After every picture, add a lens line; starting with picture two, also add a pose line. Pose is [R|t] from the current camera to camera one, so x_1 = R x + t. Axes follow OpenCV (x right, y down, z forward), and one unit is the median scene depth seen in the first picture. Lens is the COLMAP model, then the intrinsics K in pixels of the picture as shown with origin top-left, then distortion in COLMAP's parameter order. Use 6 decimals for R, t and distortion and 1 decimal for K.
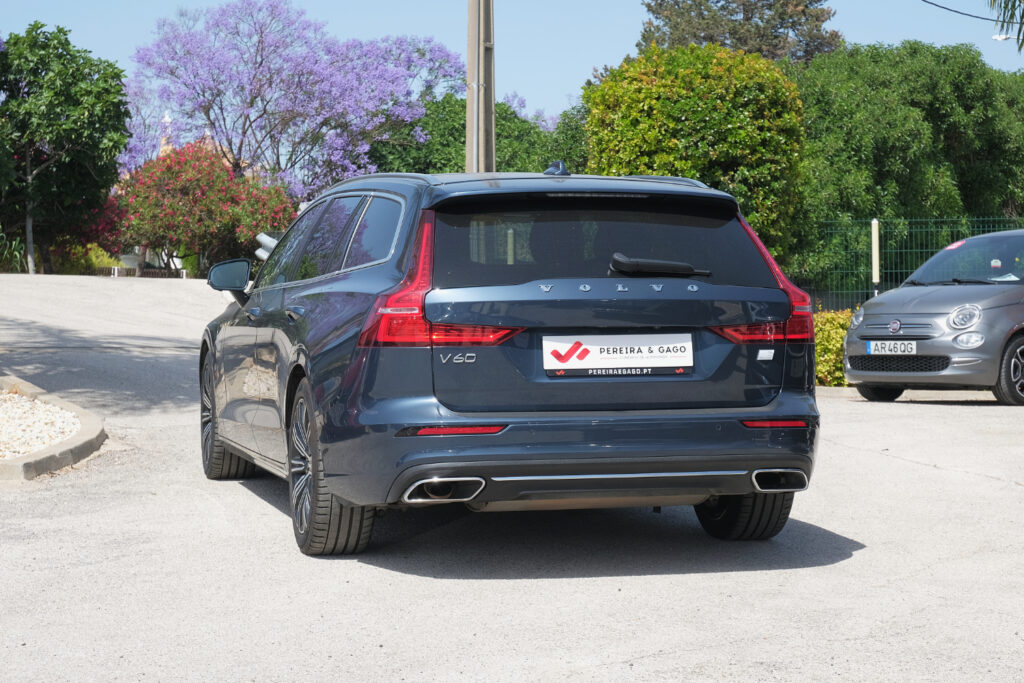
lens RADIAL K [[2035.8, 0, 512.0], [0, 2035.8, 341.5], [0, 0, 1]] dist [-0.038998, -0.422843]
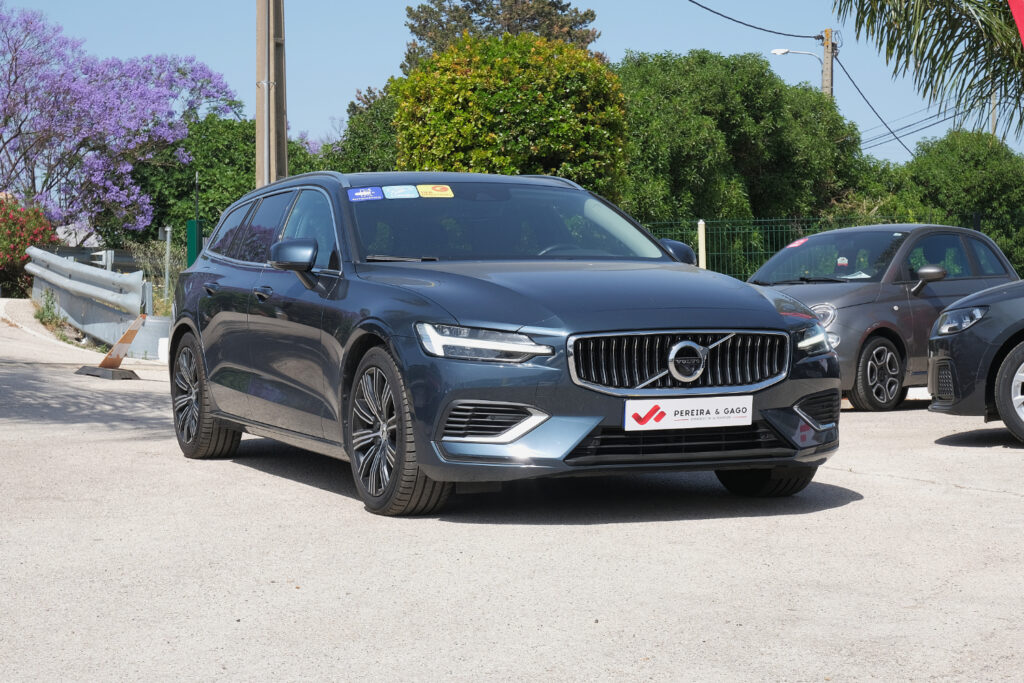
lens RADIAL K [[2037.2, 0, 512.0], [0, 2037.2, 341.5], [0, 0, 1]] dist [-0.088345, 0.430835]
pose [[0.992736, -0.013059, 0.119605, -0.023009], [0.014790, 0.999798, -0.013601, 0.008089], [-0.119403, 0.015271, 0.992728, 0.077320]]
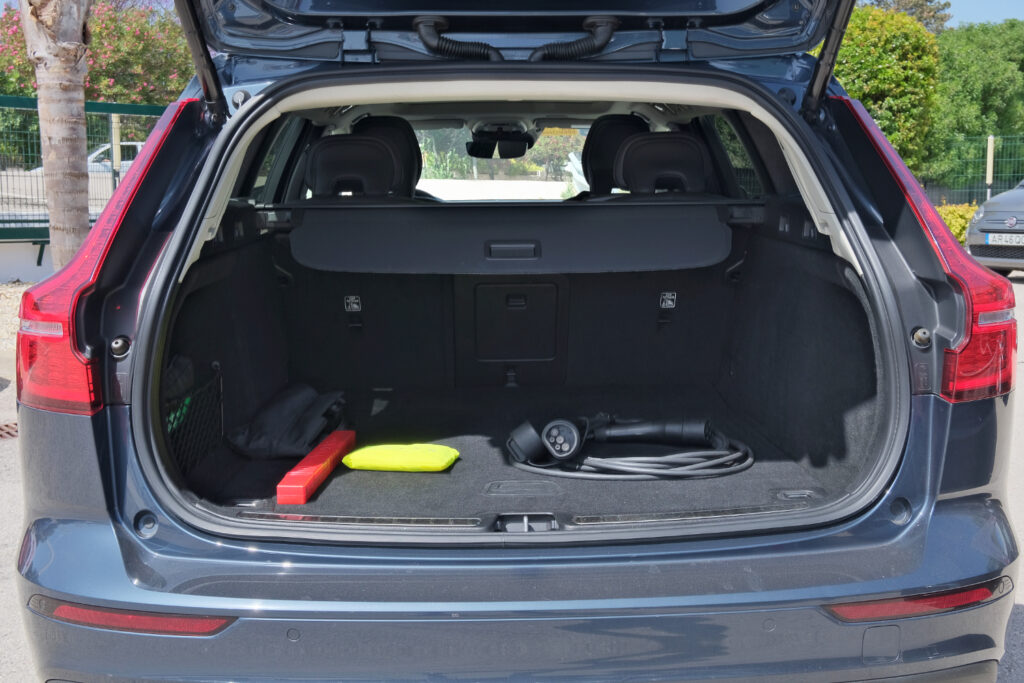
lens RADIAL K [[1021.4, 0, 512.0], [0, 1021.4, 341.5], [0, 0, 1]] dist [-0.011198, -0.007435]
pose [[0.971996, 0.029733, -0.233109, 0.032654], [0.000895, 0.991488, 0.130196, -0.013851], [0.234995, -0.126759, 0.963696, 0.269105]]
